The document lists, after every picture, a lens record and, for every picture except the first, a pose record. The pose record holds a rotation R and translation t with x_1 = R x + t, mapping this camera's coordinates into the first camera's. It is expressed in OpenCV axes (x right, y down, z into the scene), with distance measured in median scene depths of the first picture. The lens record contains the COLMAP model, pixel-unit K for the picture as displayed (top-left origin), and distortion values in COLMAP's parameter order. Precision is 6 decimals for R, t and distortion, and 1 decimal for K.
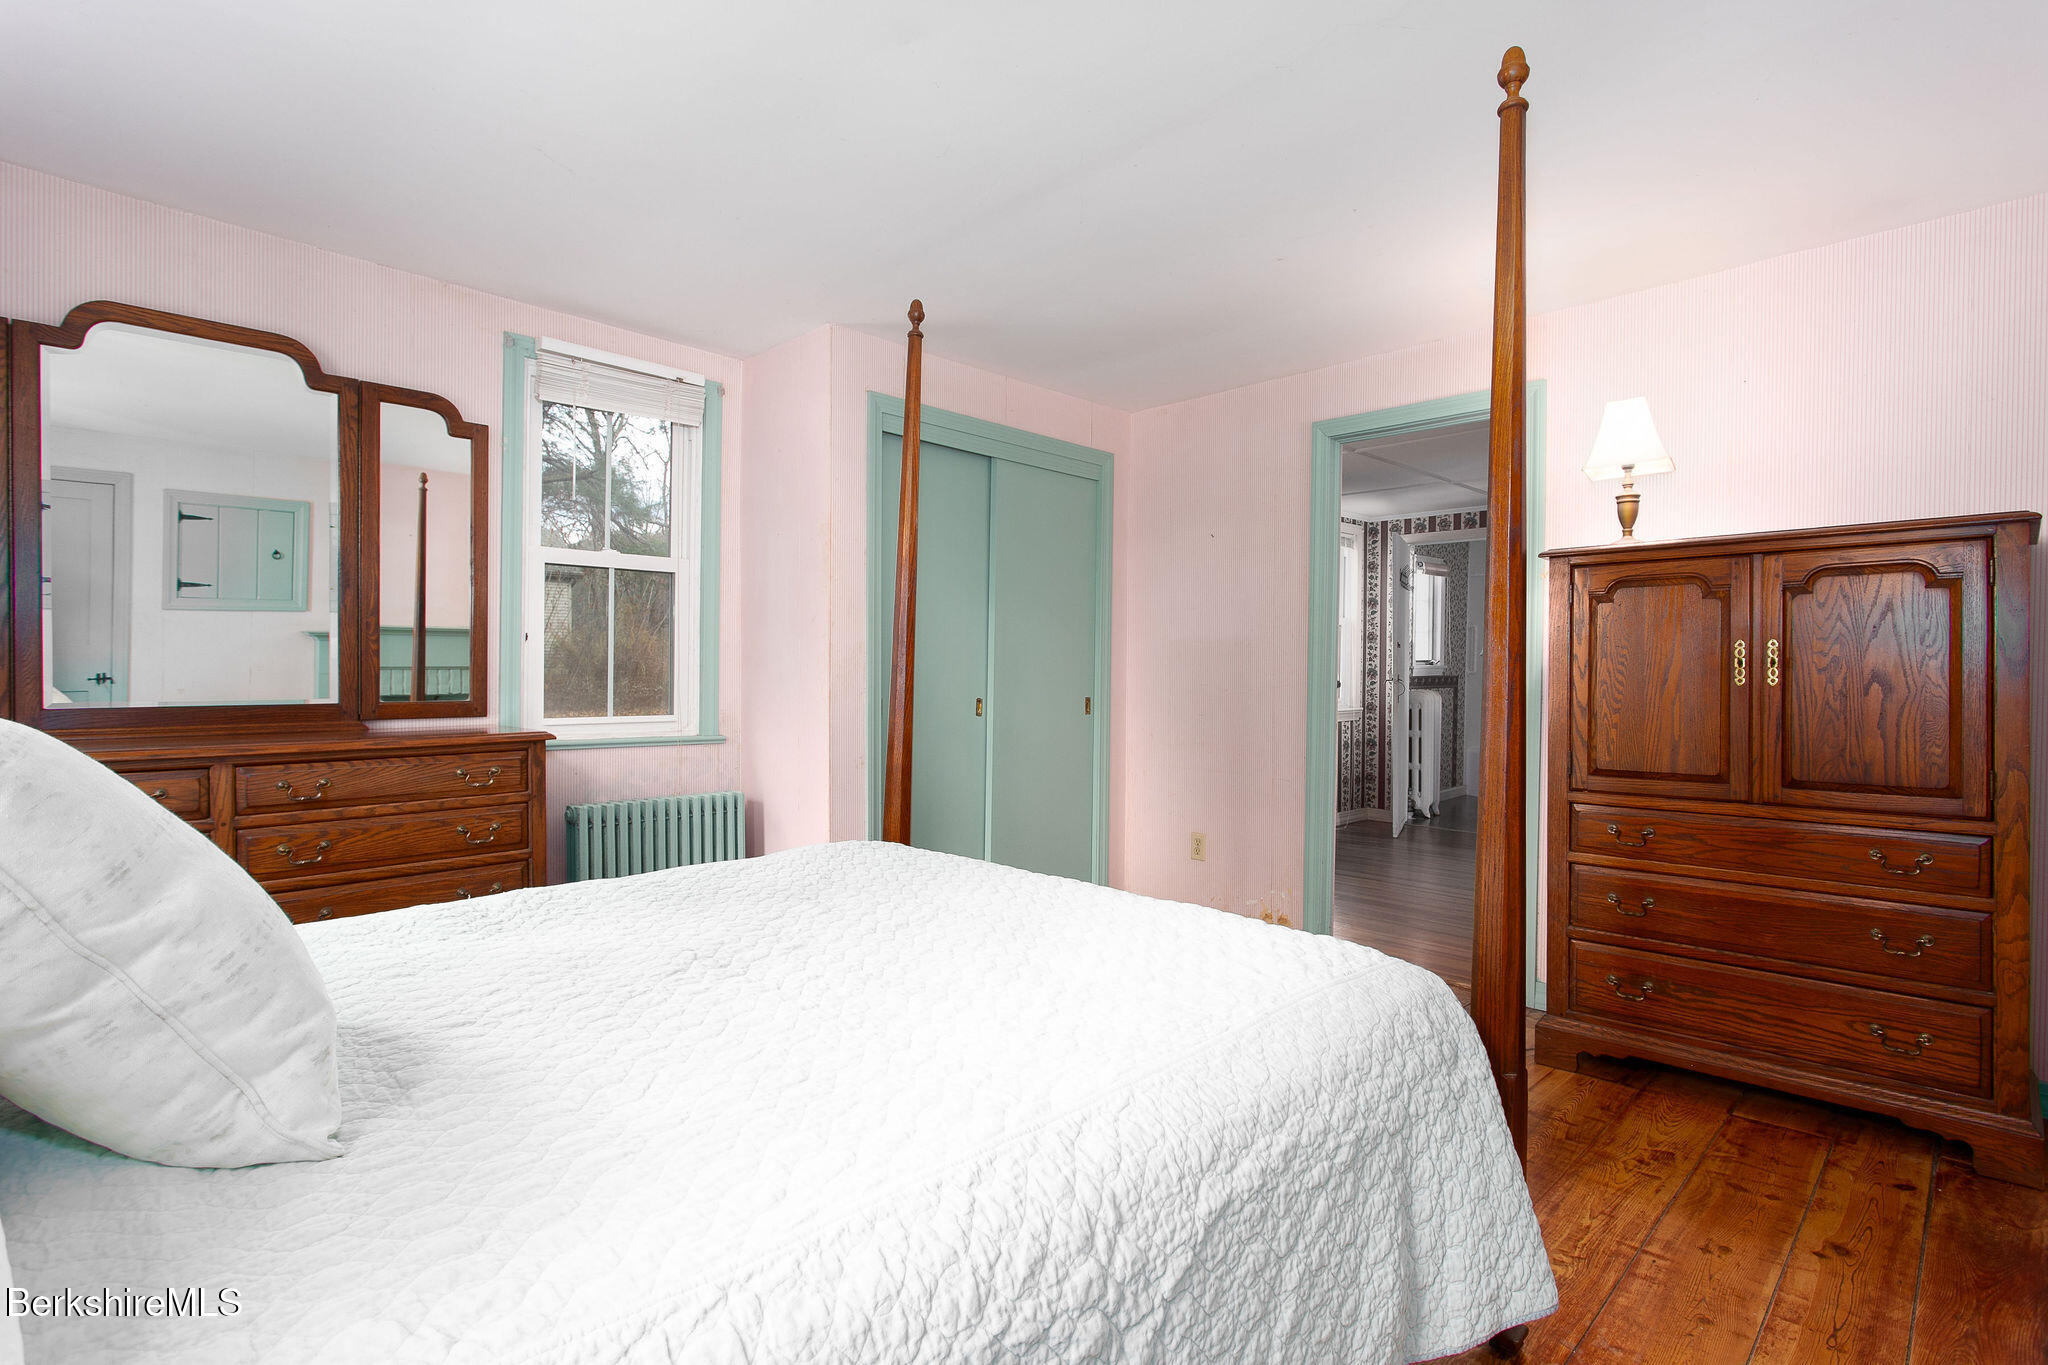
lens RADIAL K [[1011.6, 0, 1040.2], [0, 1011.6, 675.1], [0, 0, 1]] dist [-0.032078, 0.000059]
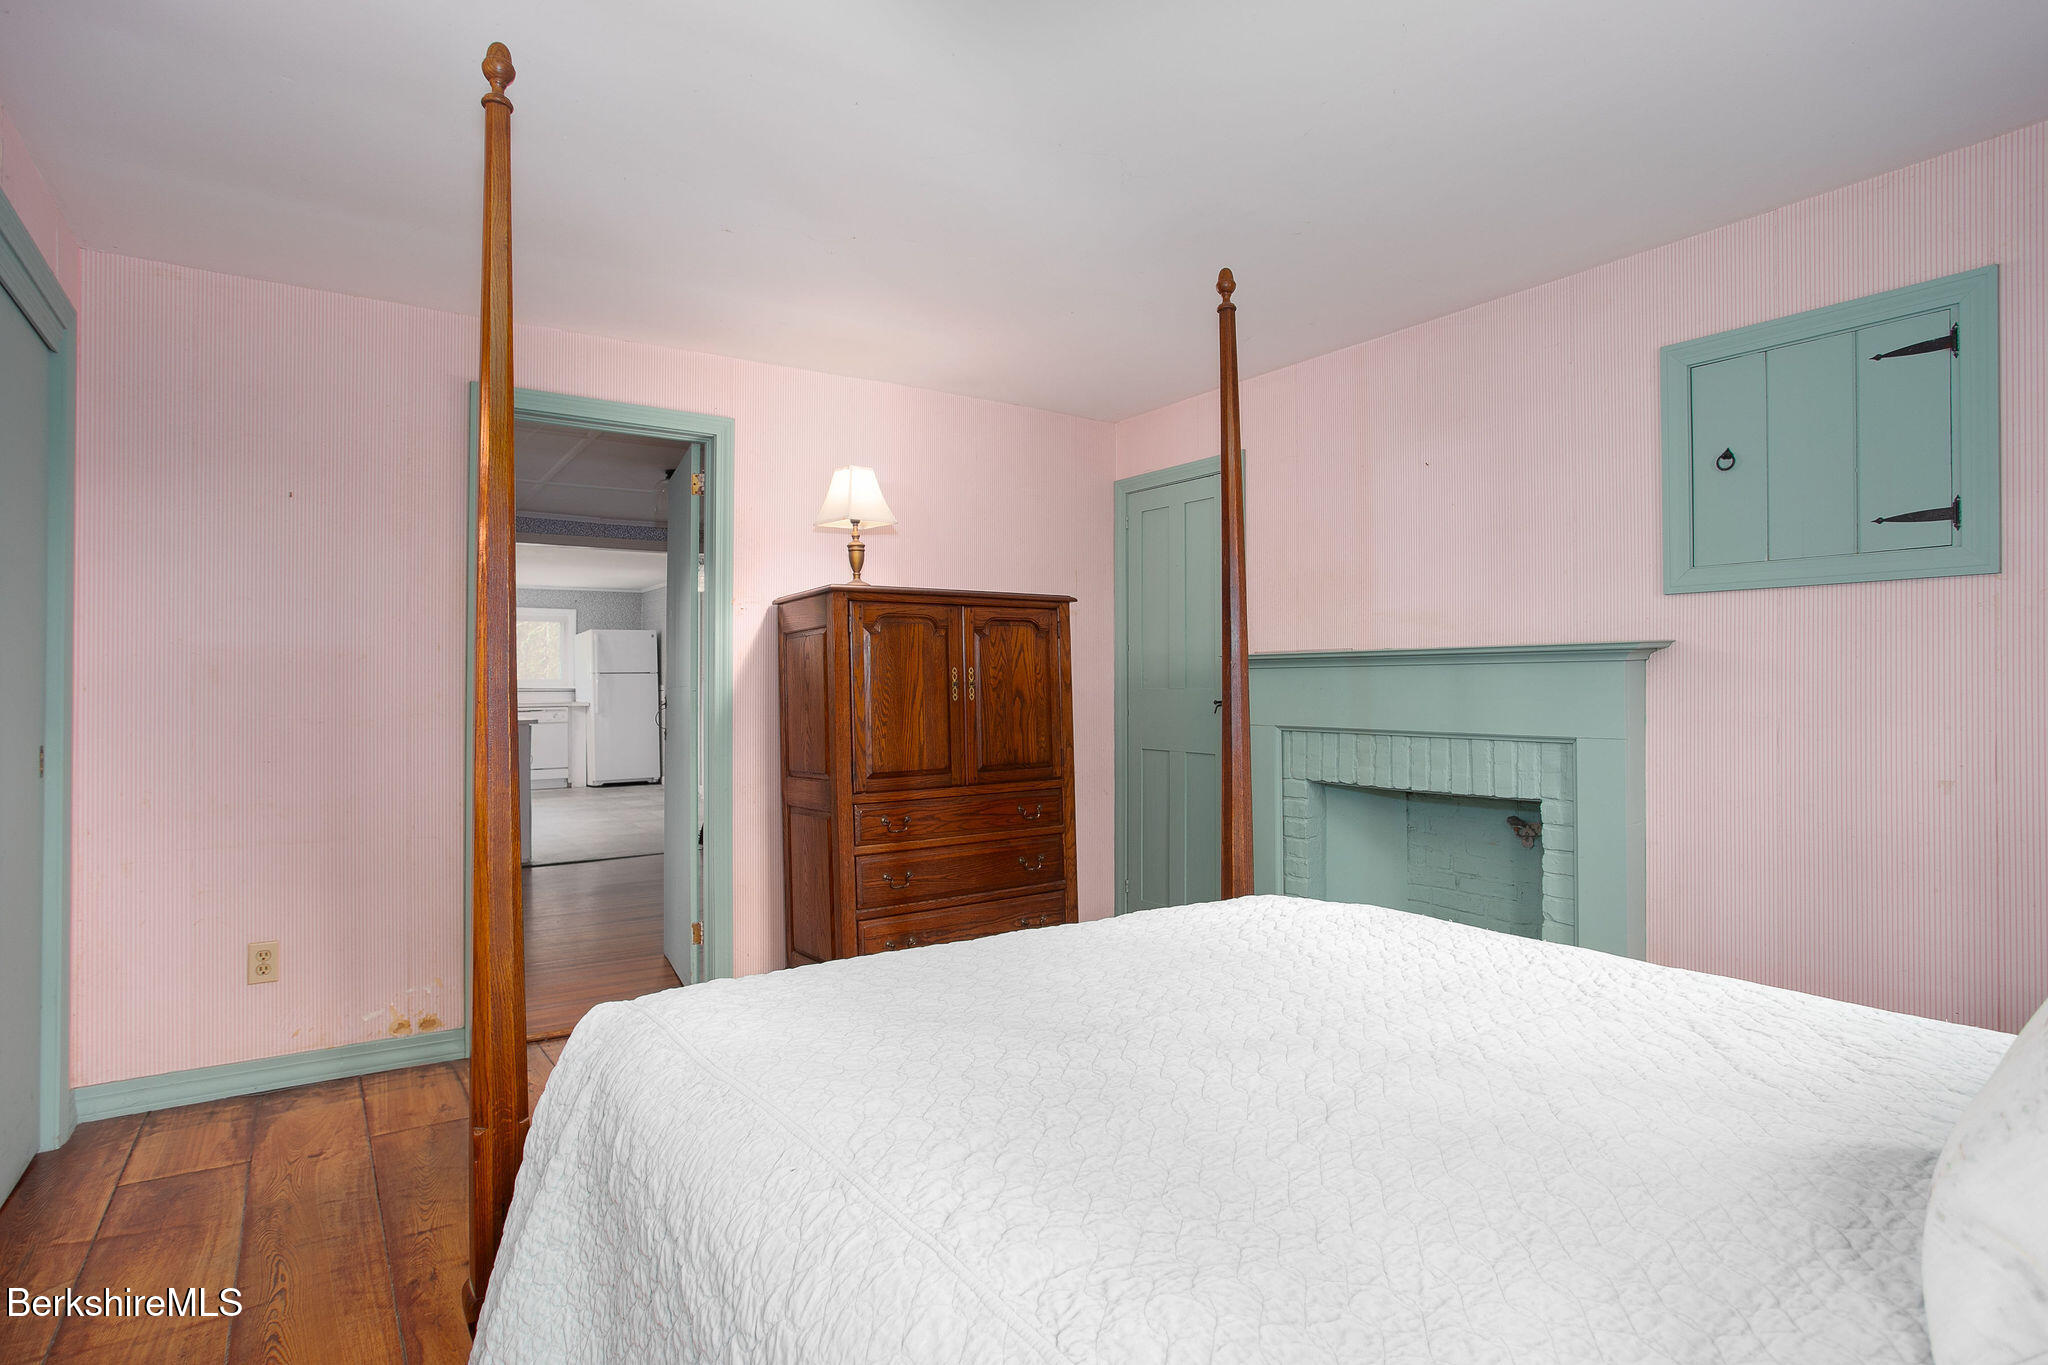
lens RADIAL K [[1011.6, 0, 1040.2], [0, 1011.6, 675.1], [0, 0, 1]] dist [-0.032078, 0.000059]
pose [[0.179735, 0.008346, 0.983680, -0.627465], [0.010524, 0.999890, -0.010407, -0.008645], [-0.983659, 0.012223, 0.179627, 0.620690]]
